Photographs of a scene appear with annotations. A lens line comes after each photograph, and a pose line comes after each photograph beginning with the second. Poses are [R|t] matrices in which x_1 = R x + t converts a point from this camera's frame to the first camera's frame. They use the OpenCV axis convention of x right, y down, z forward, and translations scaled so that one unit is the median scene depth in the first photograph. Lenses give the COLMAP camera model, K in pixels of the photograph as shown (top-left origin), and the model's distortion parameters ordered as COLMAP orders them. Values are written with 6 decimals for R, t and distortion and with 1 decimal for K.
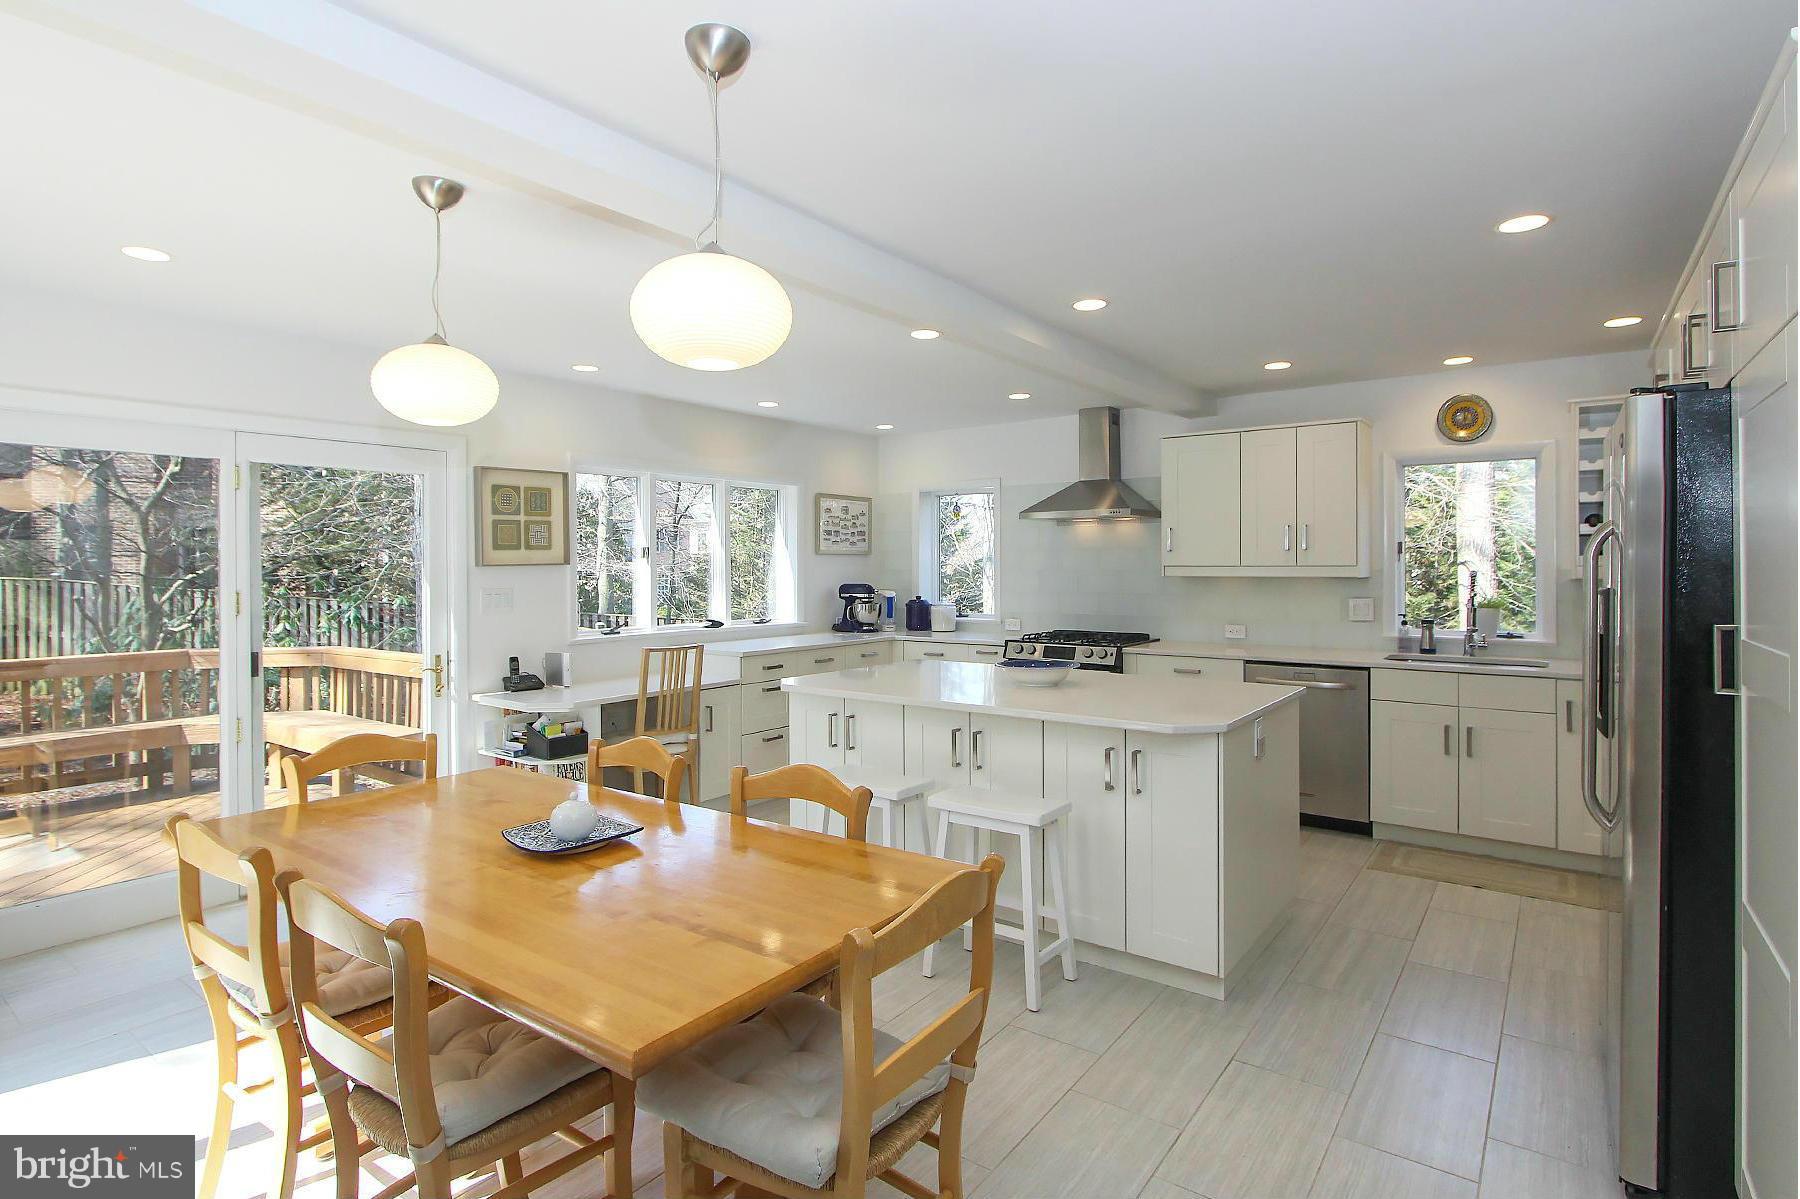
lens RADIAL K [[900.7, 0, 899.7], [0, 900.7, 585.4], [0, 0, 1]] dist [-0.001547, 0.000148]
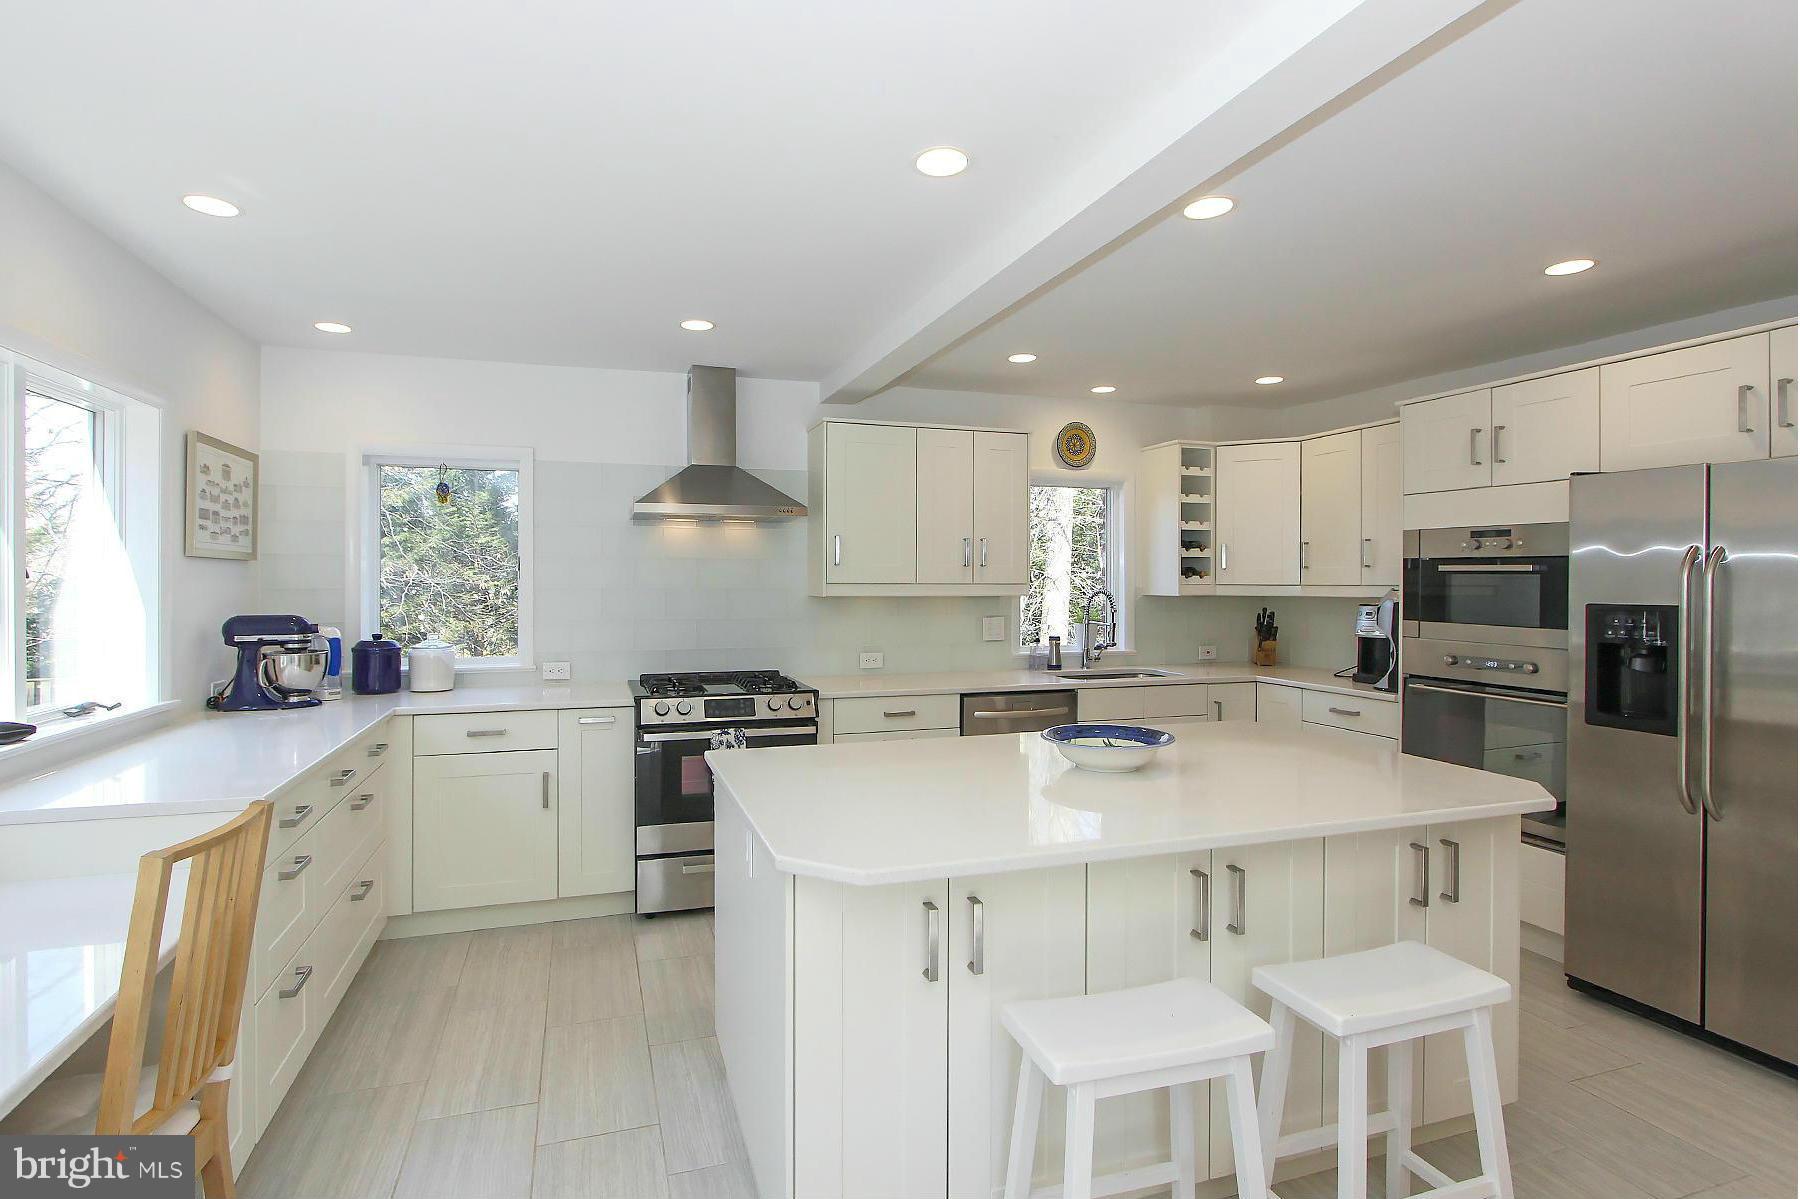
lens RADIAL K [[900.7, 0, 898.5], [0, 900.7, 587.5], [0, 0, 1]] dist [-0.001547, 0.000148]
pose [[0.581180, -0.003586, 0.813767, -0.263311], [0.012577, 0.999910, -0.004577, -0.011315], [-0.813678, 0.012895, 0.581173, 0.406654]]
